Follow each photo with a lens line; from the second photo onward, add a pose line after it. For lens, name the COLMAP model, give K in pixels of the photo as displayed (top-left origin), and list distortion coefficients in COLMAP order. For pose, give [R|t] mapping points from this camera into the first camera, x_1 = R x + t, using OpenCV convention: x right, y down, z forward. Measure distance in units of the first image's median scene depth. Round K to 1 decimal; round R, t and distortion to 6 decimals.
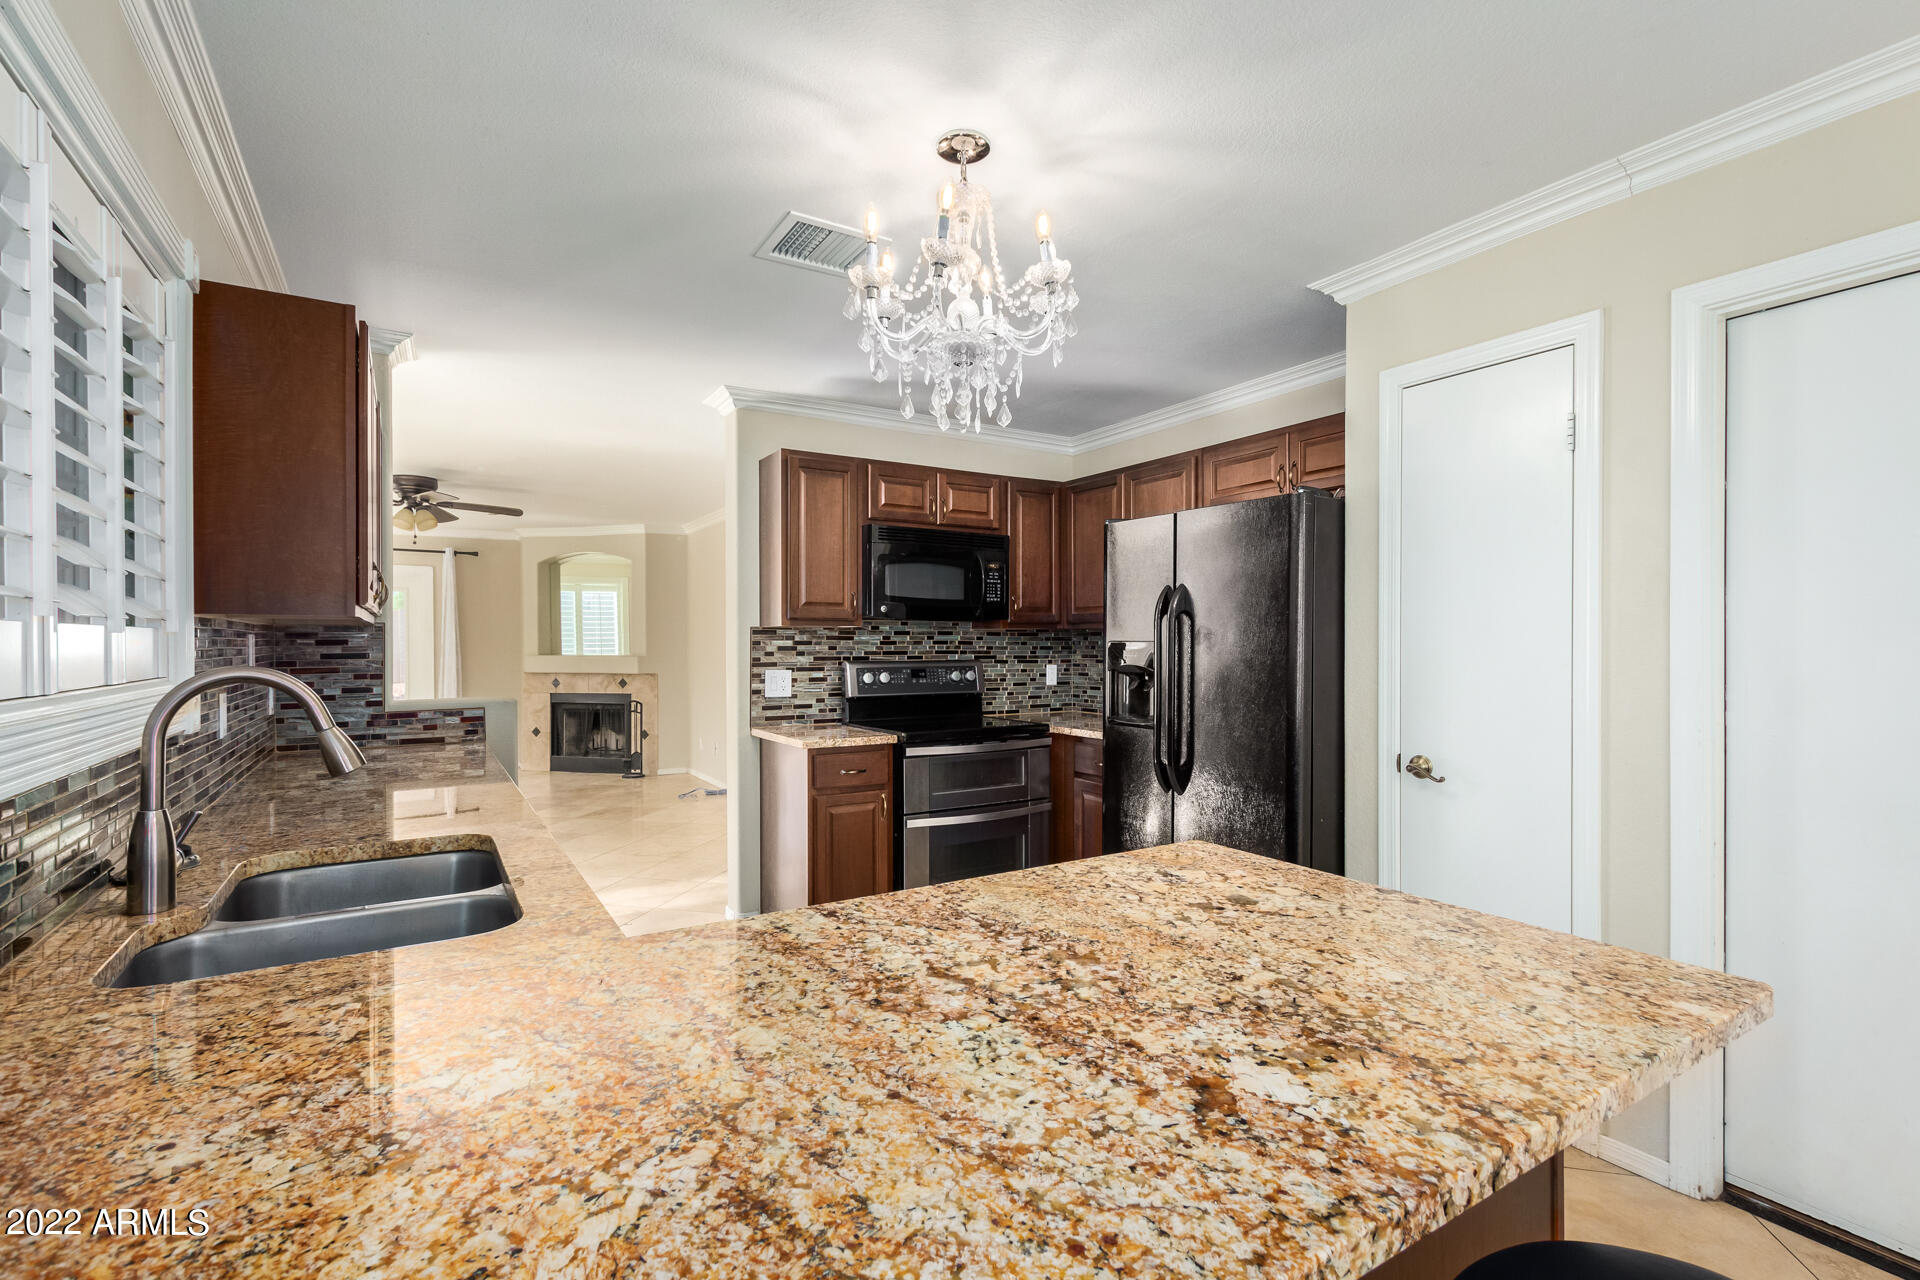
lens RADIAL K [[881.8, 0, 958.9], [0, 881.8, 651.2], [0, 0, 1]] dist [0.003719, -0.000849]
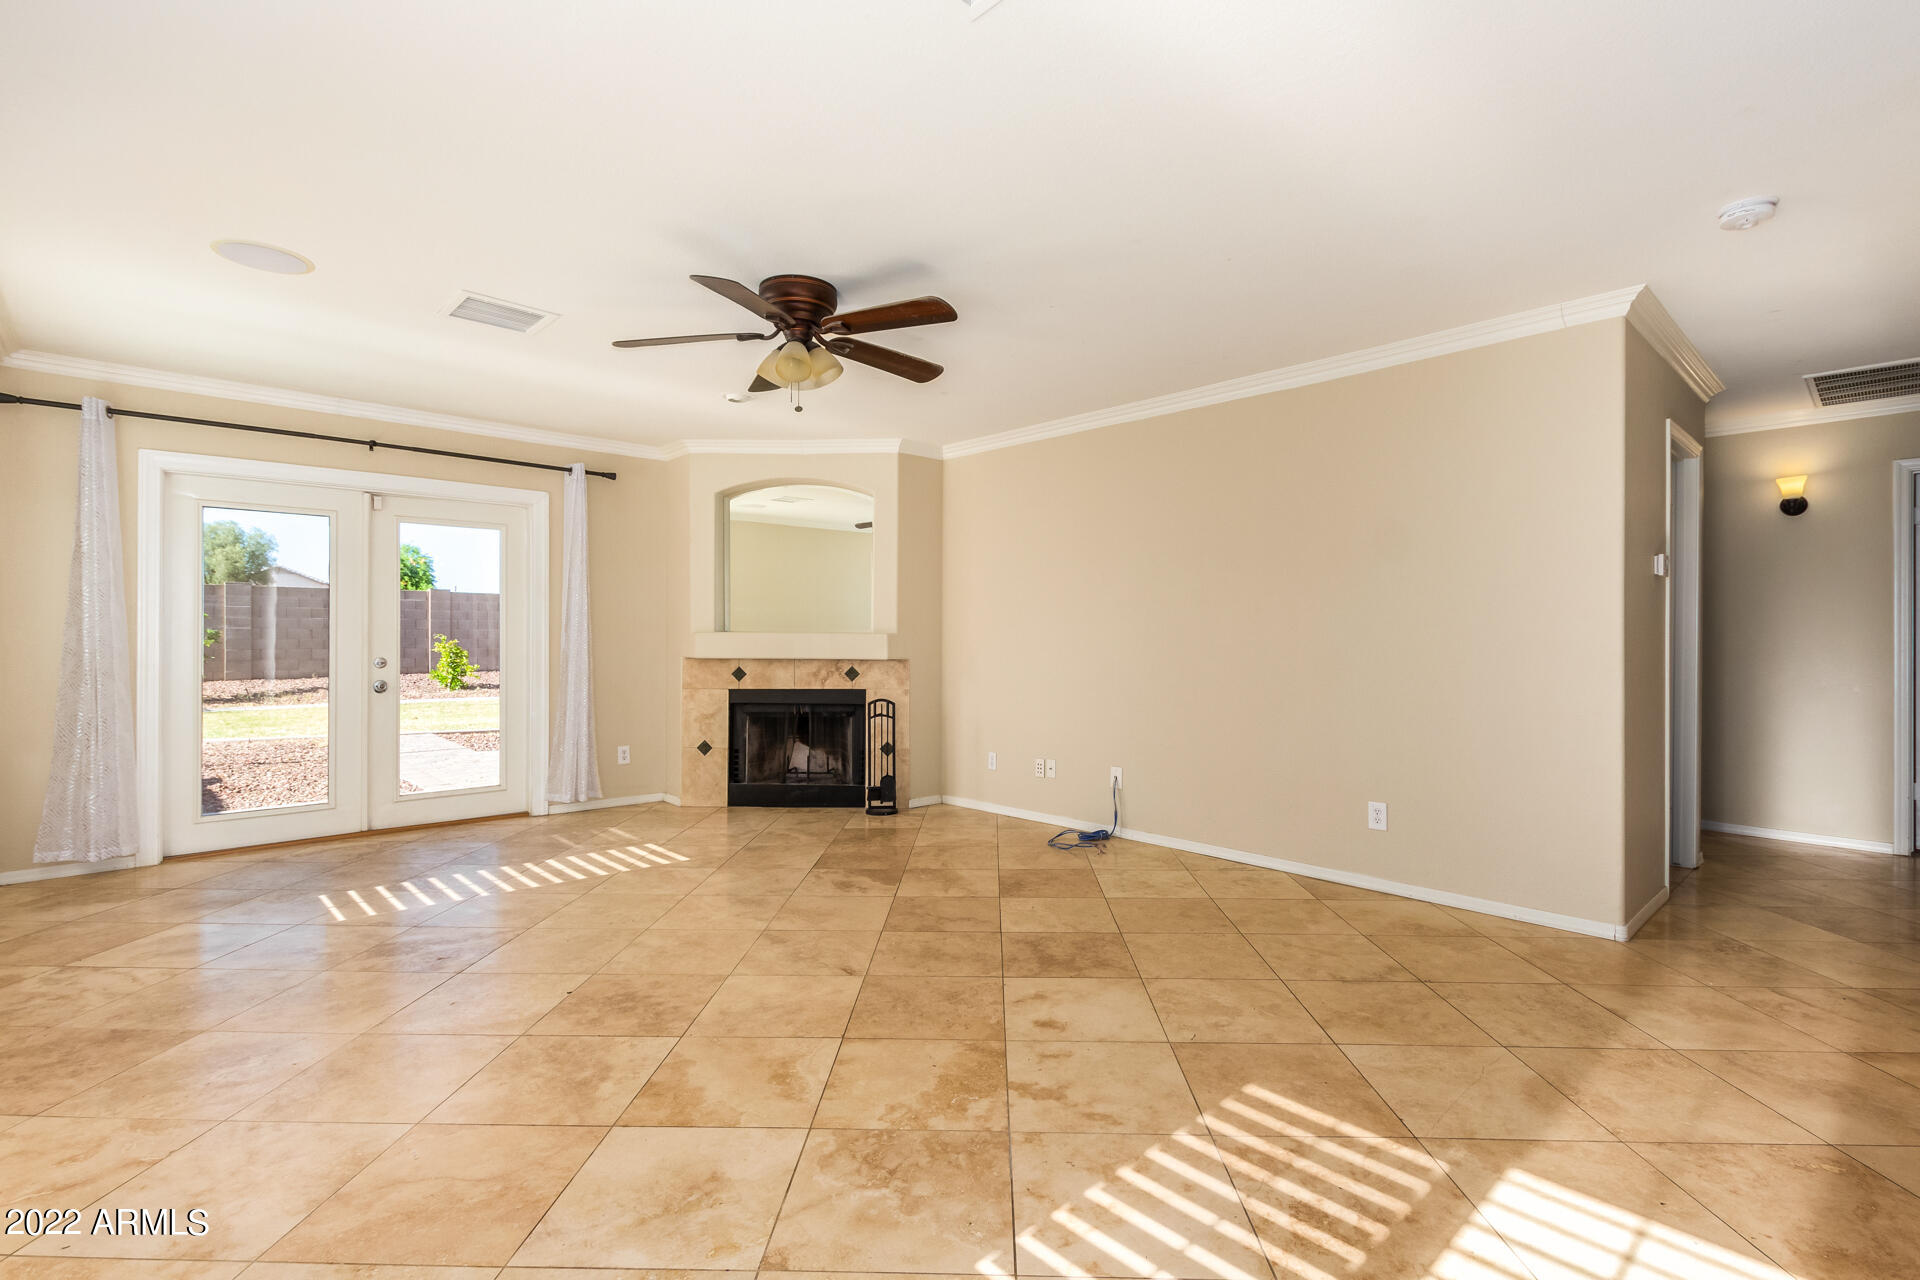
lens RADIAL K [[881.8, 0, 960.2], [0, 881.8, 629.1], [0, 0, 1]] dist [0.003719, -0.000849]
pose [[0.980921, 0.005966, 0.194314, -0.920545], [-0.002599, 0.999842, -0.017575, 0.029374], [-0.194388, 0.016735, 0.980782, 0.684086]]
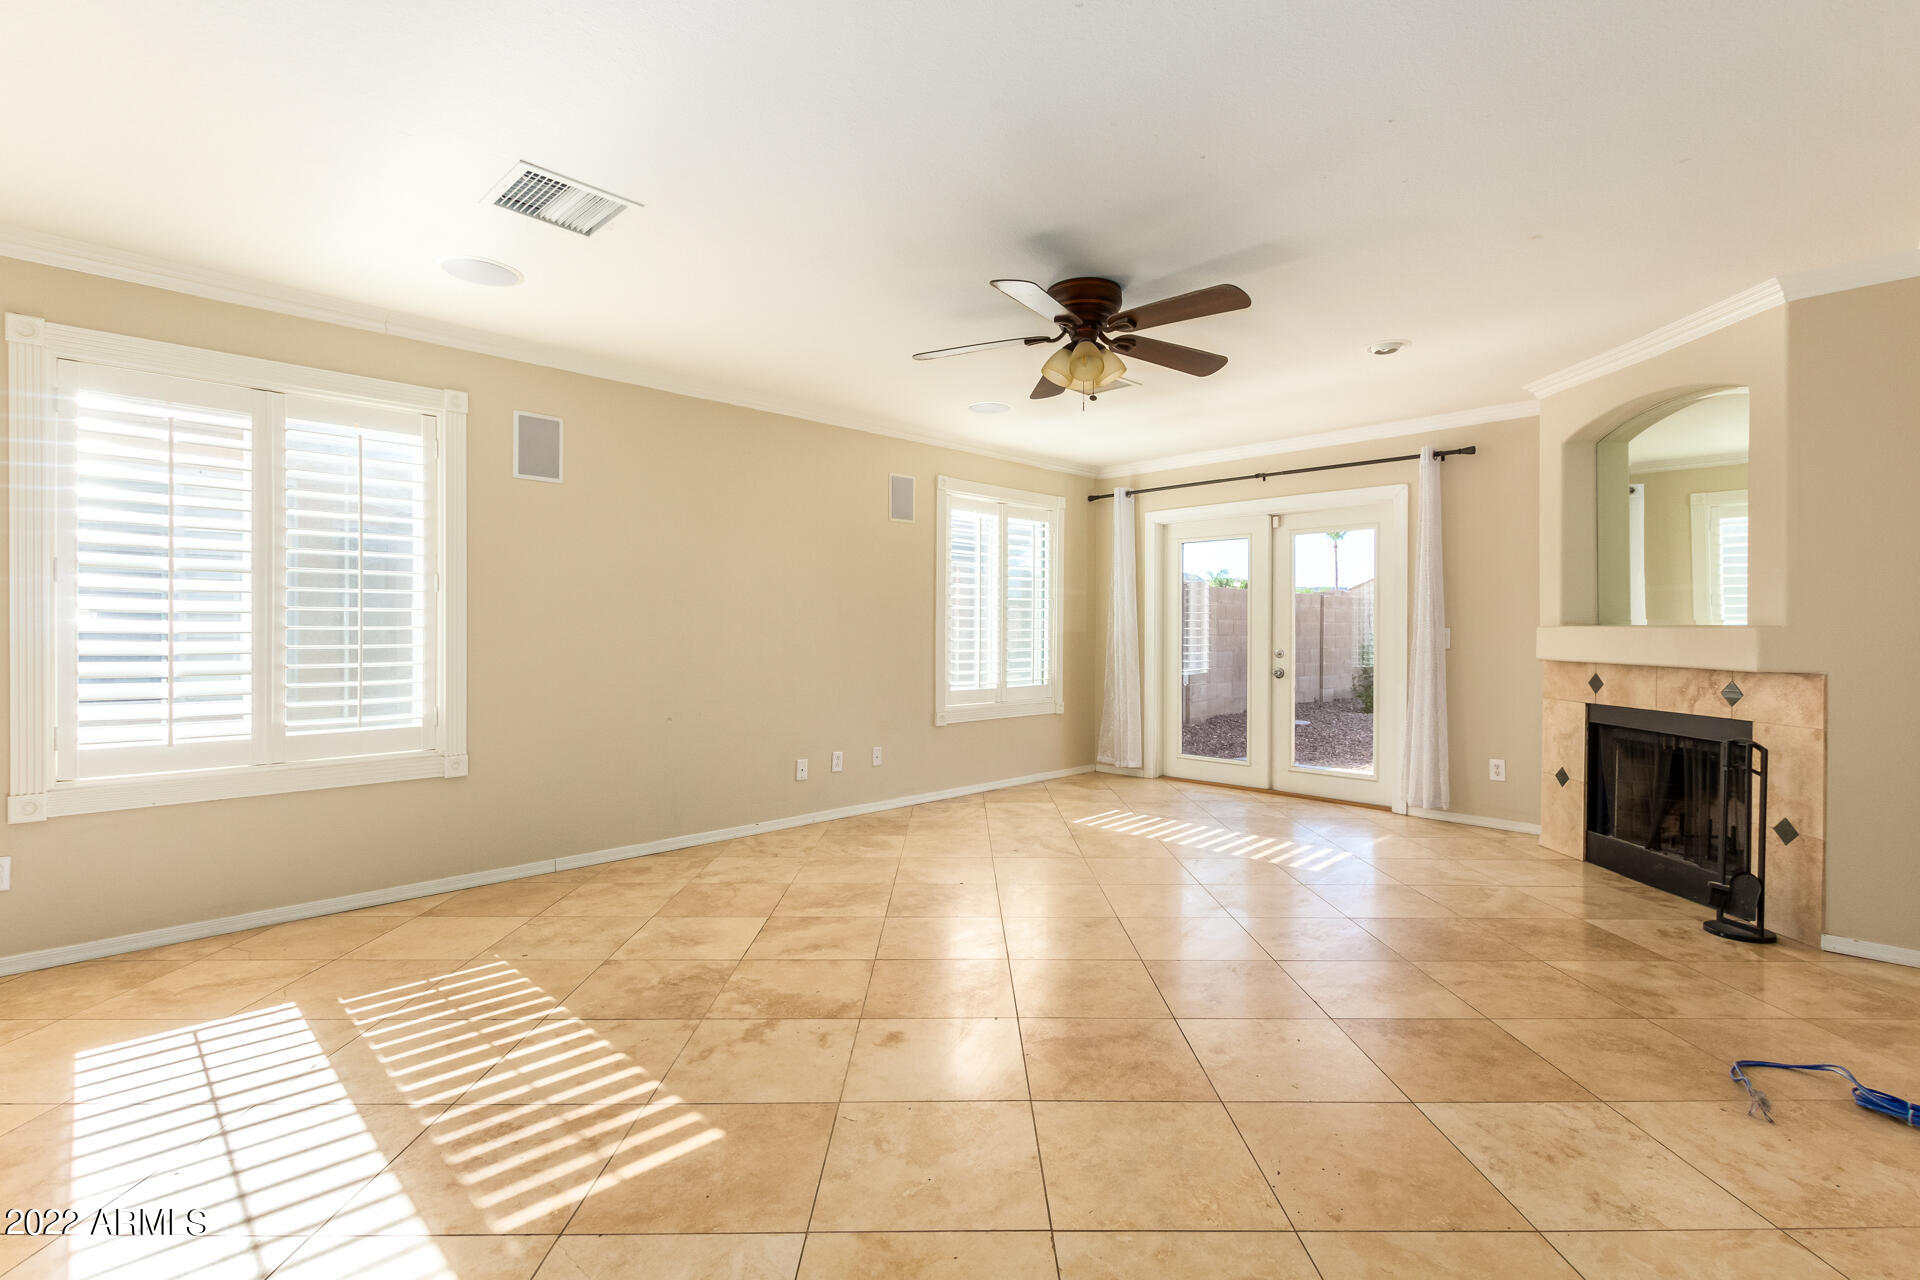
lens RADIAL K [[881.8, 0, 976.4], [0, 881.8, 633.5], [0, 0, 1]] dist [0.003719, -0.000849]
pose [[0.239338, 0.006611, -0.970914, -0.142729], [-0.010680, 0.999934, 0.004176, 0.022231], [0.970878, 0.009370, 0.239393, 1.202327]]
